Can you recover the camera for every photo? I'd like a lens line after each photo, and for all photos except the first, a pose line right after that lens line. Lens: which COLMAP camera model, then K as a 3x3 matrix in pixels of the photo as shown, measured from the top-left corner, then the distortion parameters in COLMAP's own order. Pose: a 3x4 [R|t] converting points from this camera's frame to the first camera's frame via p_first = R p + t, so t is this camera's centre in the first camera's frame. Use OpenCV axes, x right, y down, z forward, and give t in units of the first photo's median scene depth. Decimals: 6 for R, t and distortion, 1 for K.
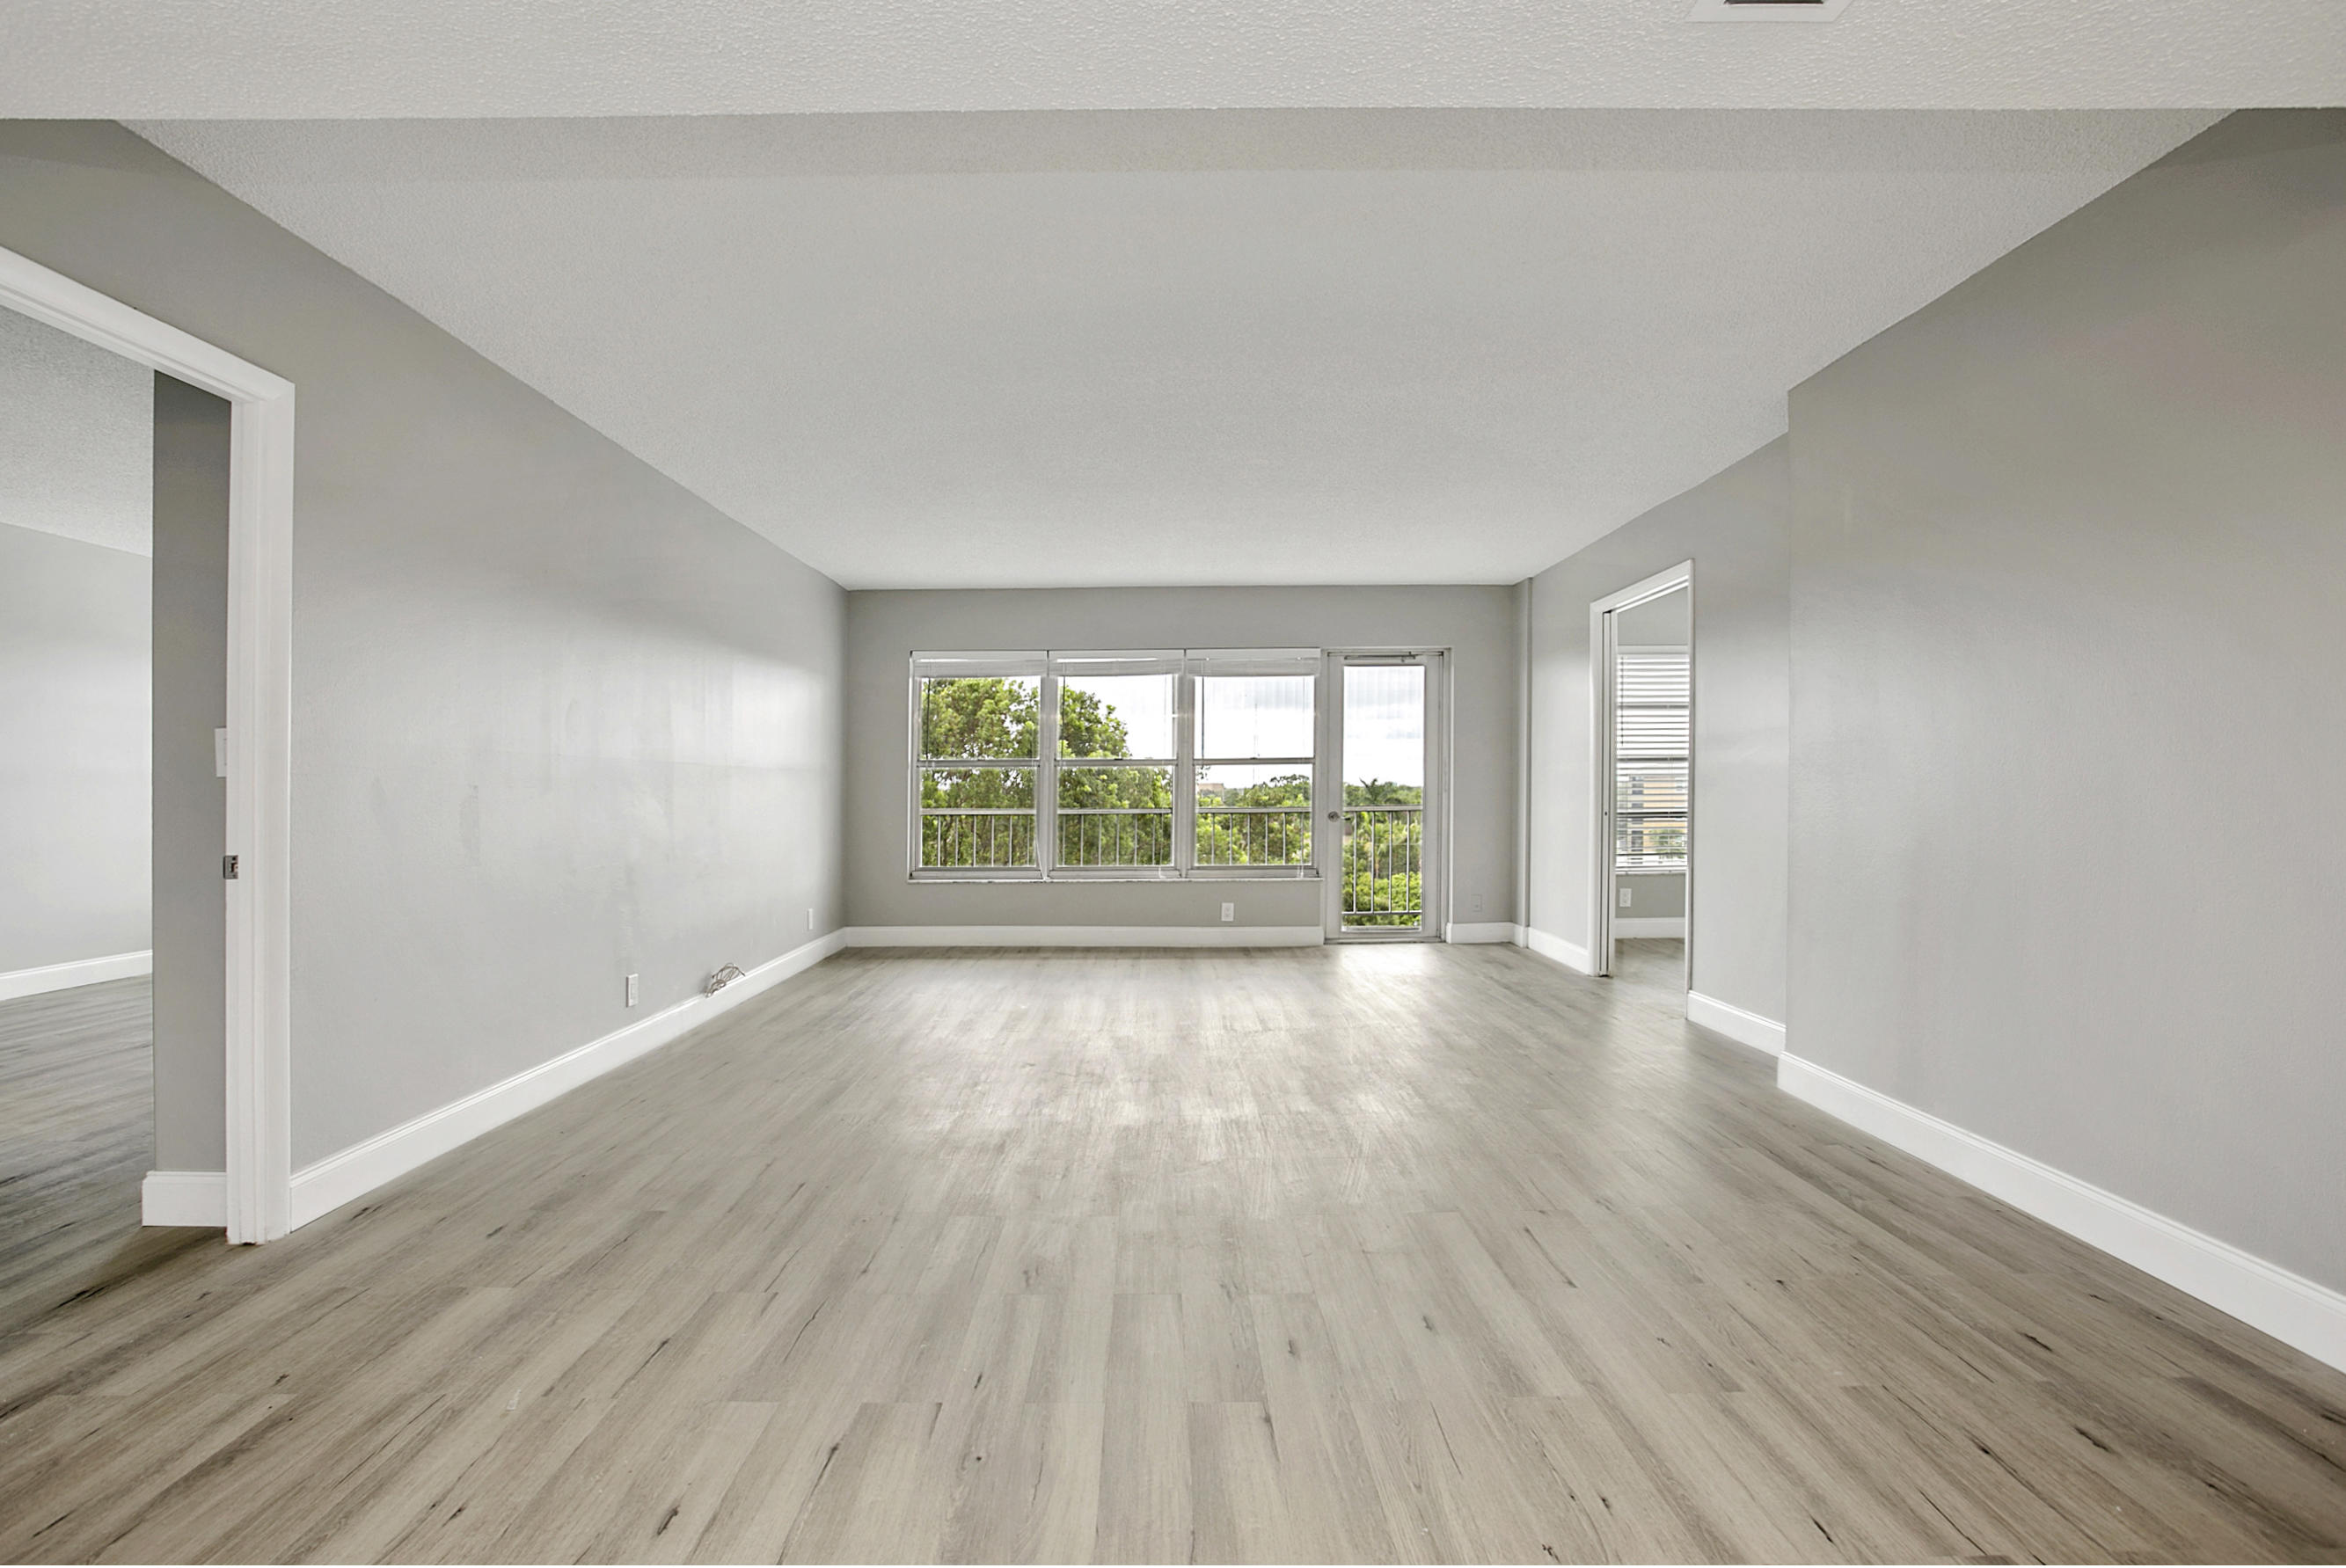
lens RADIAL K [[1194.8, 0, 1173.0], [0, 1194.8, 784.0], [0, 0, 1]] dist [-0.079419, 0.034432]
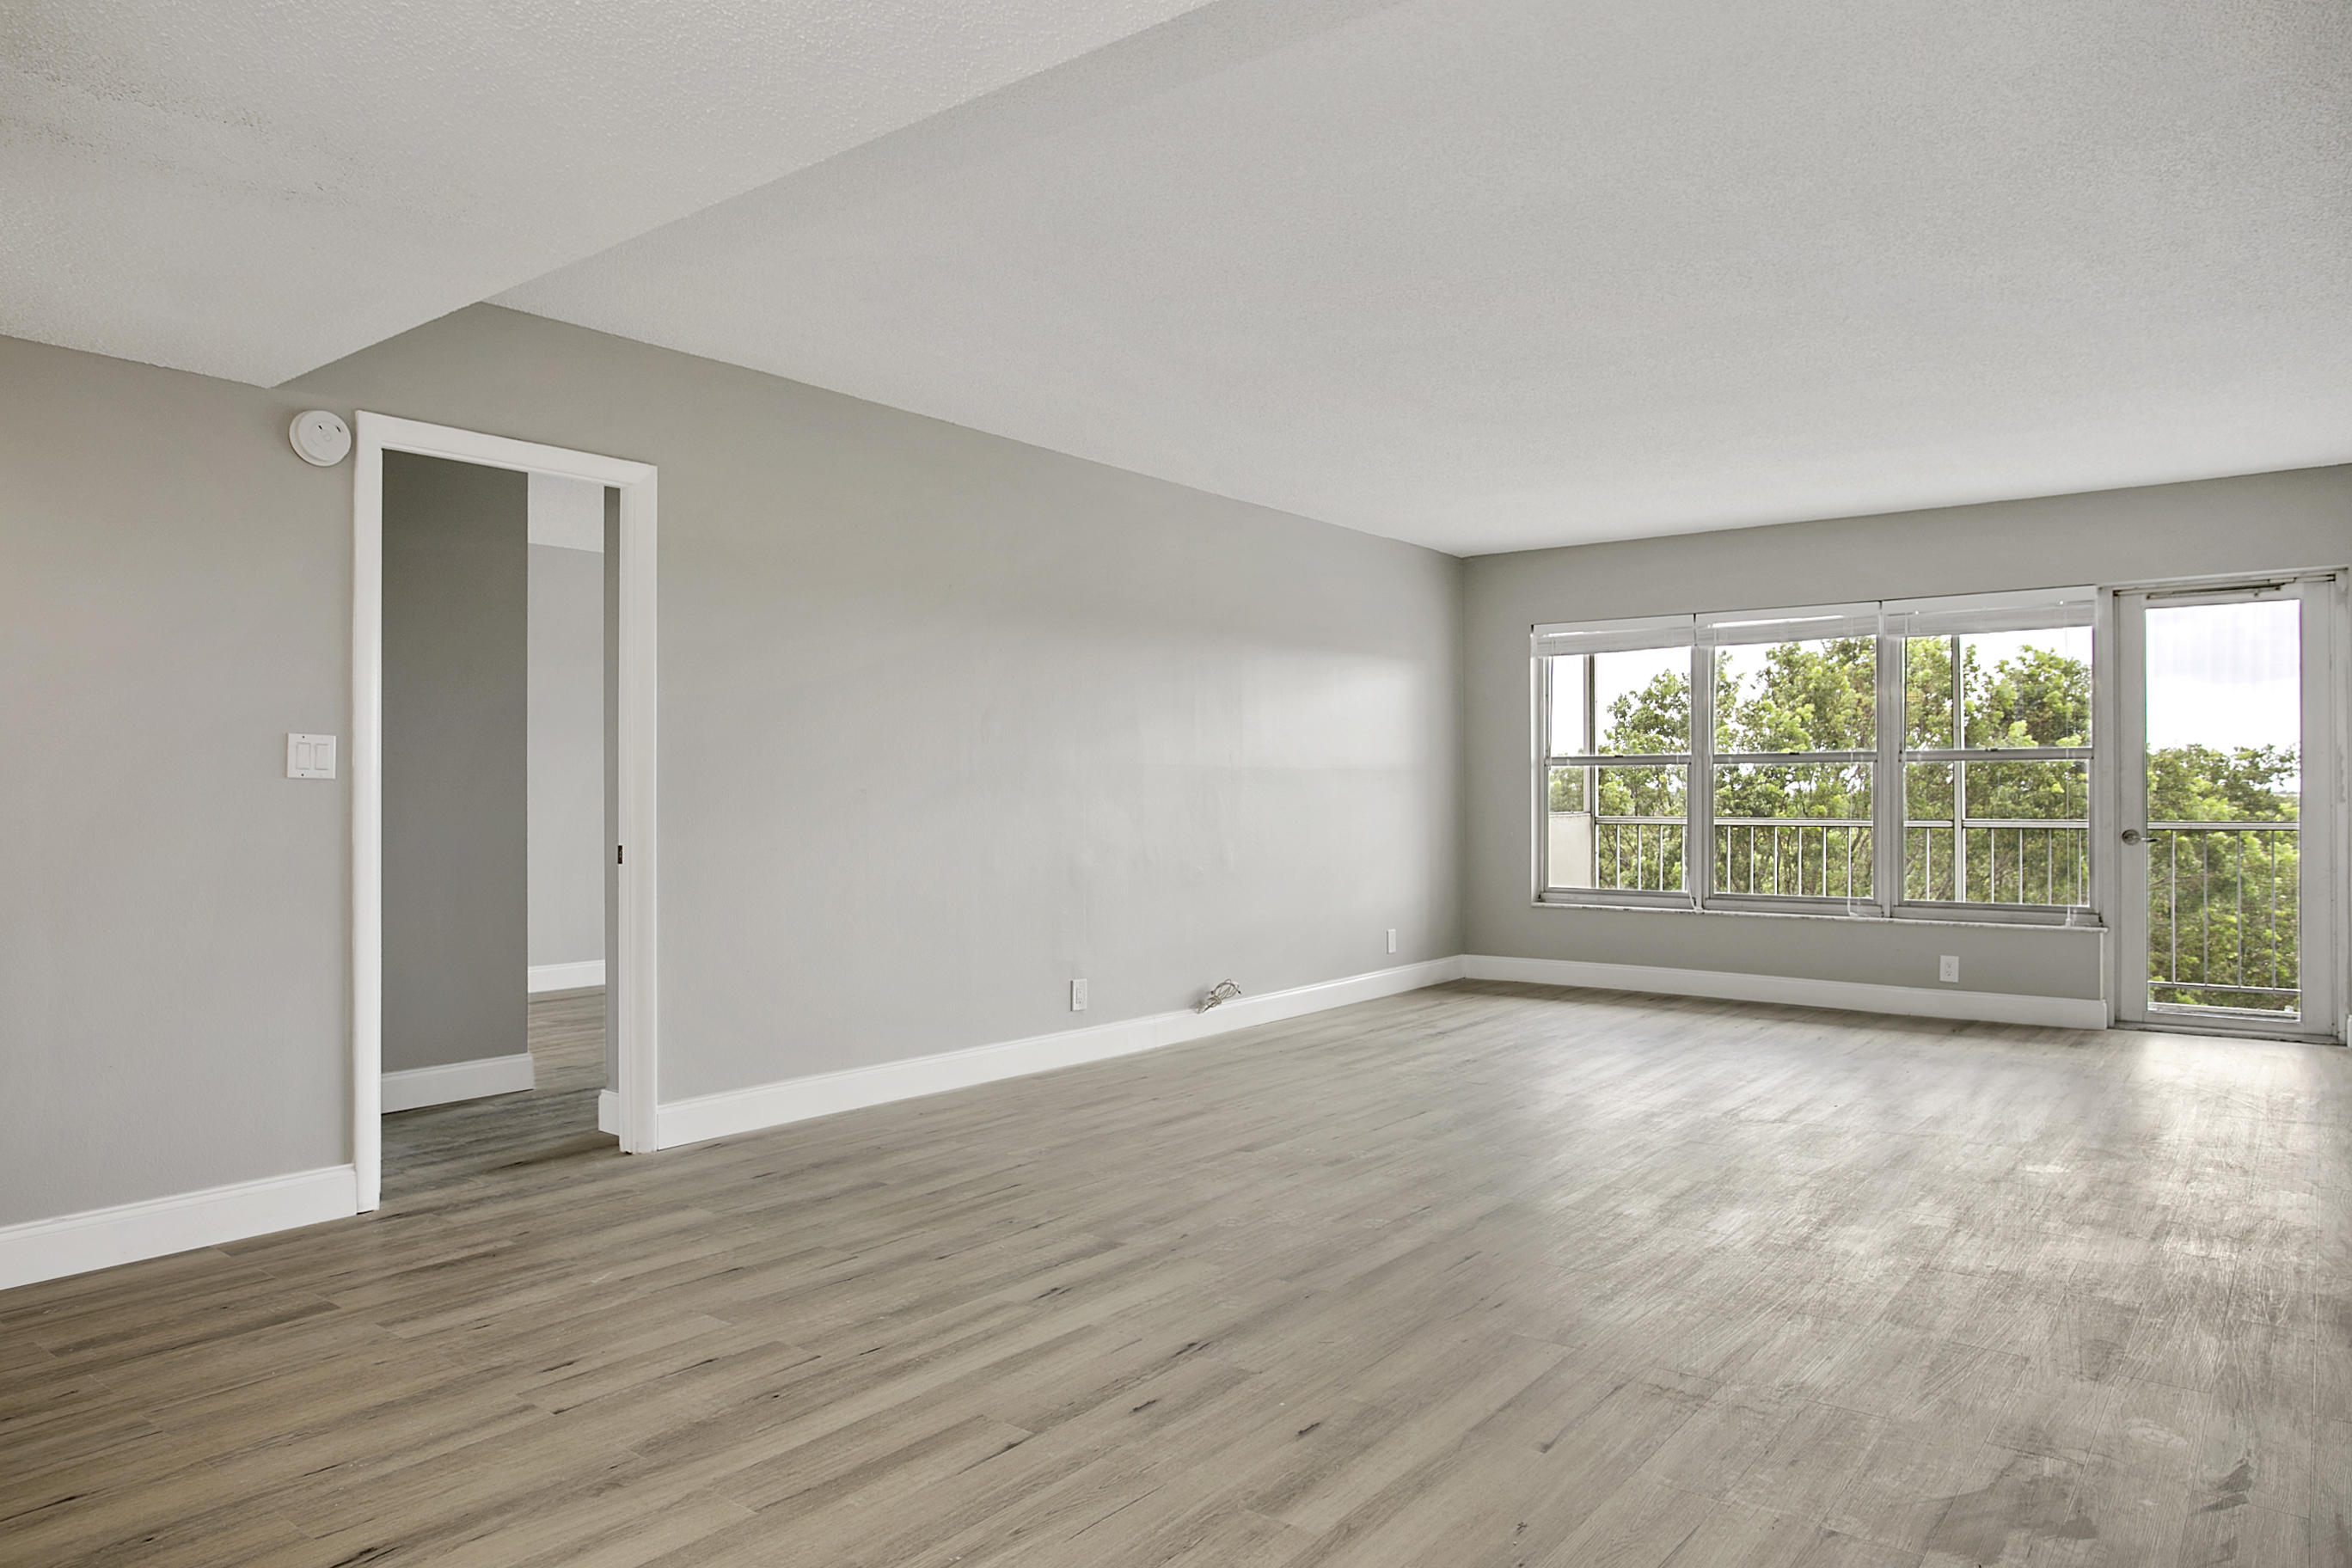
lens RADIAL K [[1501.2, 0, 1176.0], [0, 1501.2, 784.0], [0, 0, 1]] dist [-0.039584, 0.000046]
pose [[0.784165, -0.001057, -0.620551, 0.279384], [0.001092, 0.999999, -0.000324, -0.002672], [0.620551, -0.000423, 0.784166, 0.032033]]
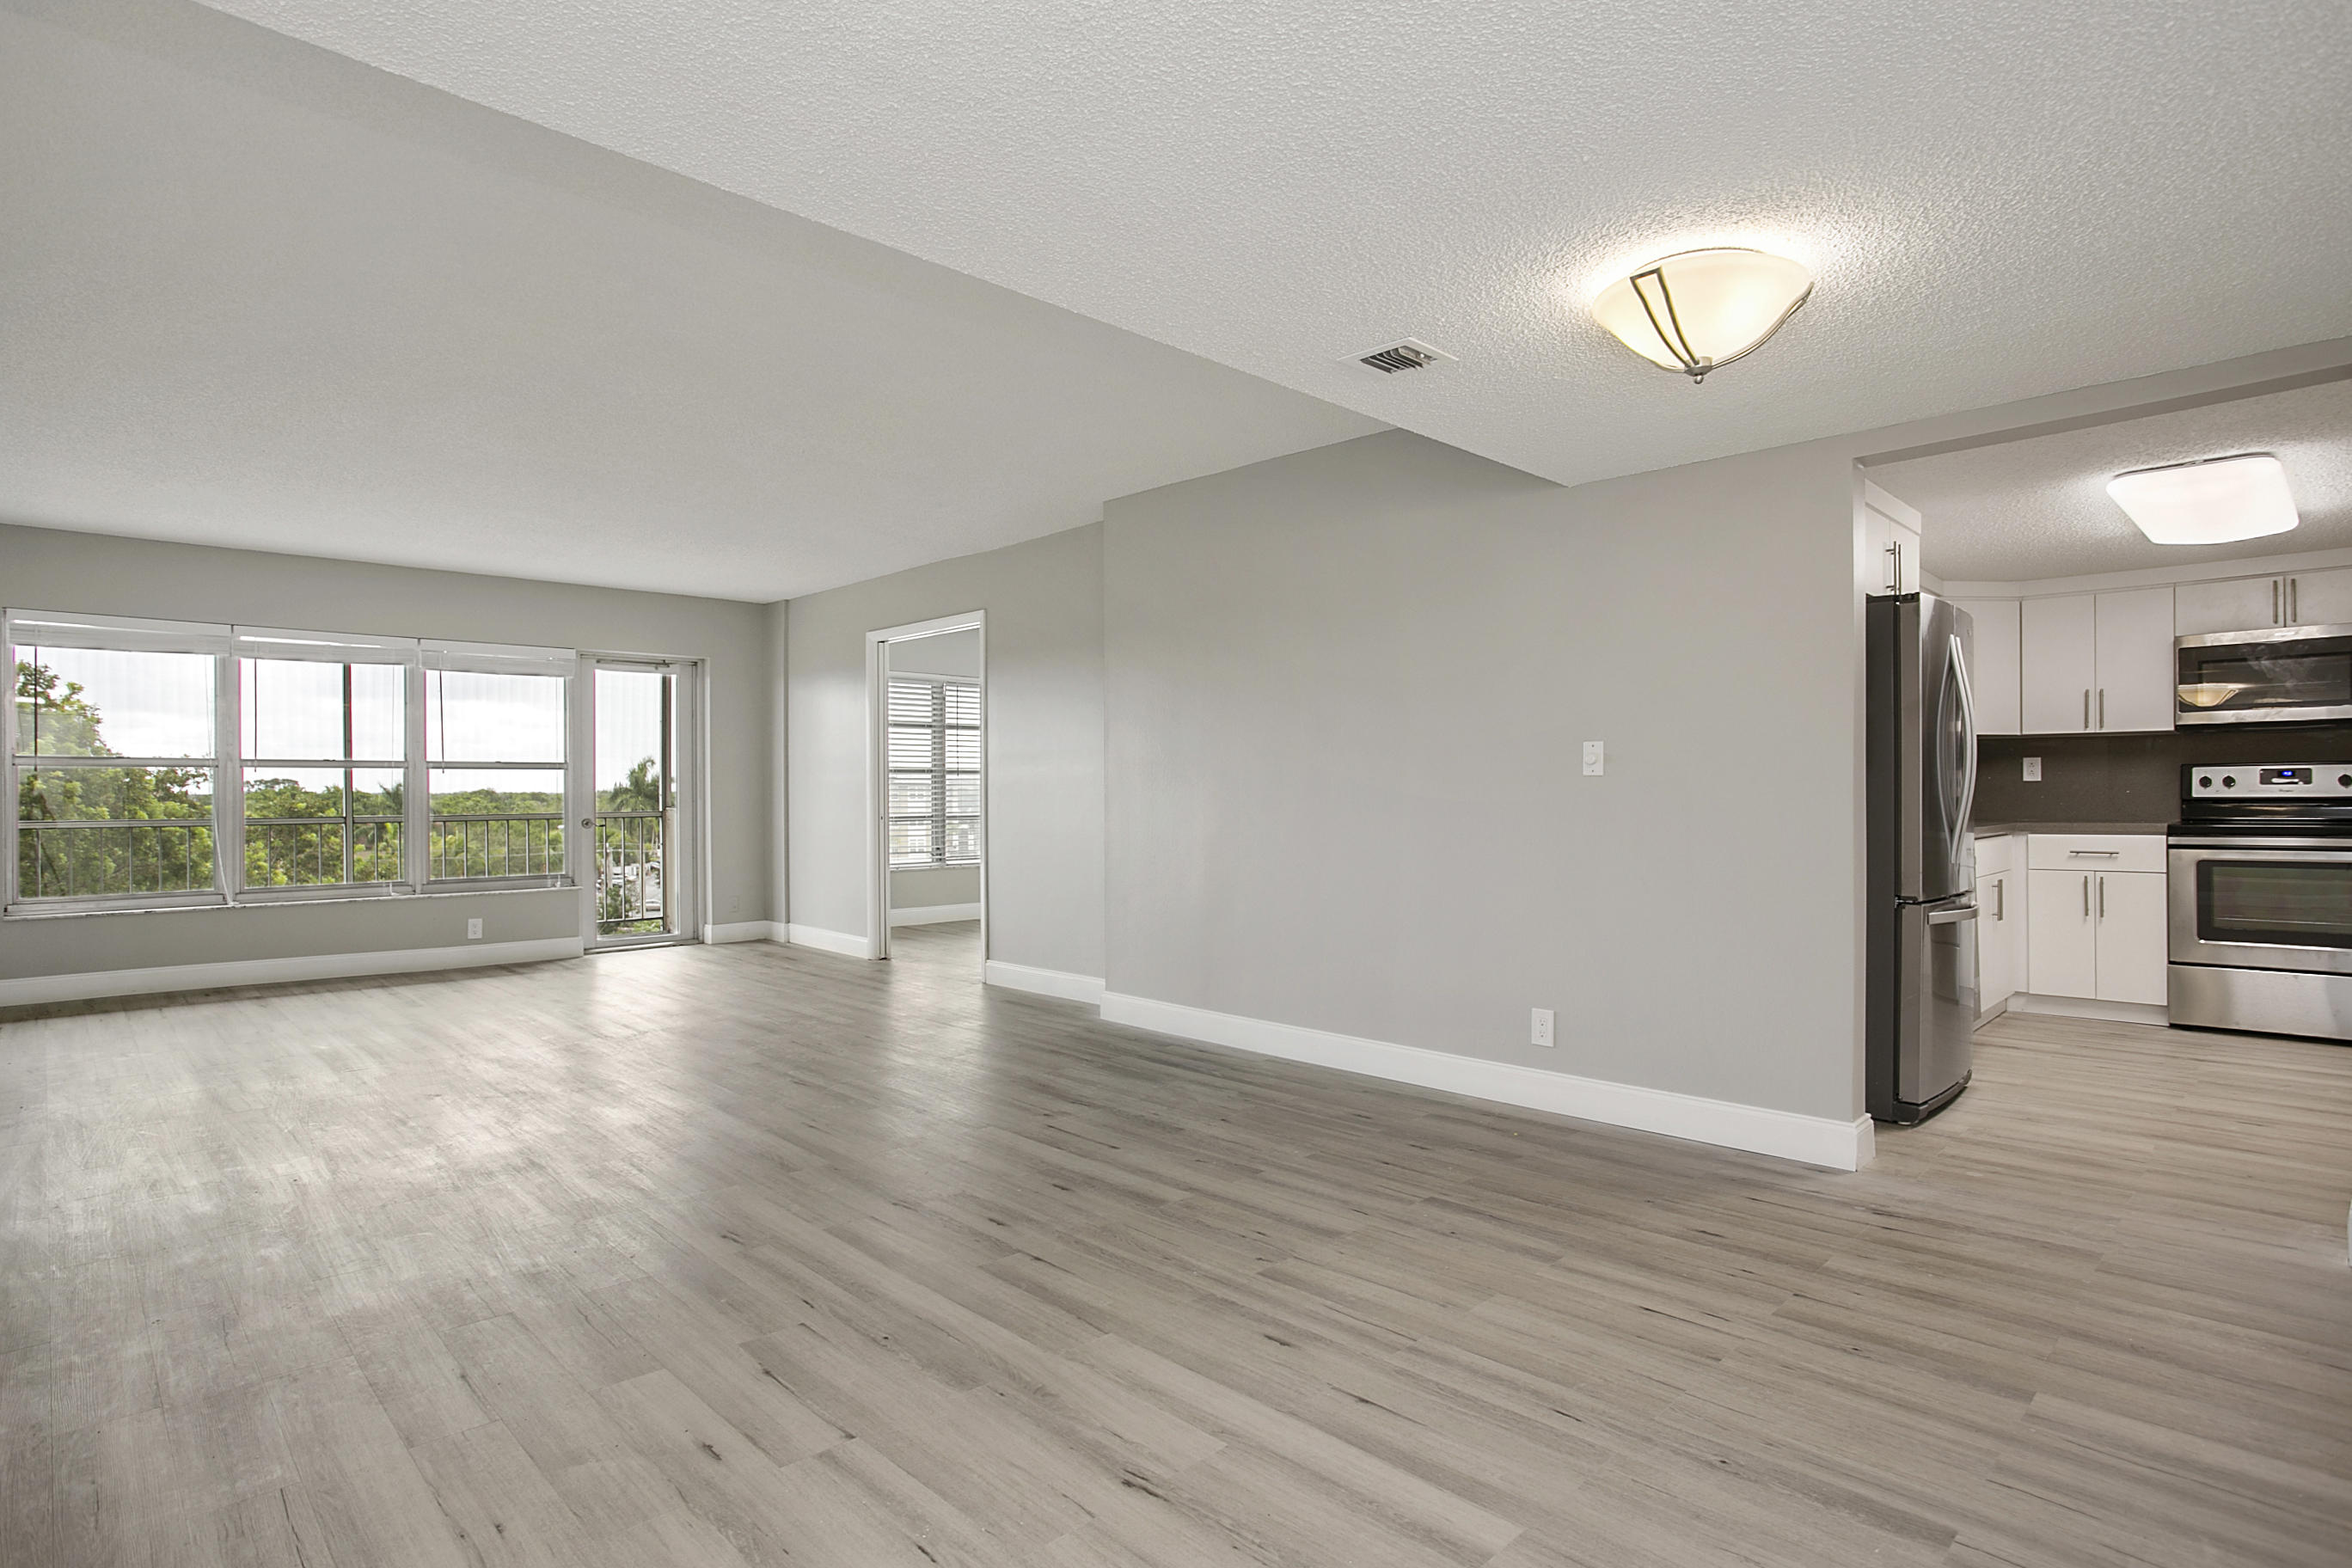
lens RADIAL K [[1182.5, 0, 1194.0], [0, 1182.5, 836.8], [0, 0, 1]] dist [-0.060542, -0.000028]
pose [[0.712241, -0.020746, 0.701628, -0.217795], [-0.007753, 0.999270, 0.037417, -0.001825], [-0.701892, -0.032090, 0.711560, -0.027687]]
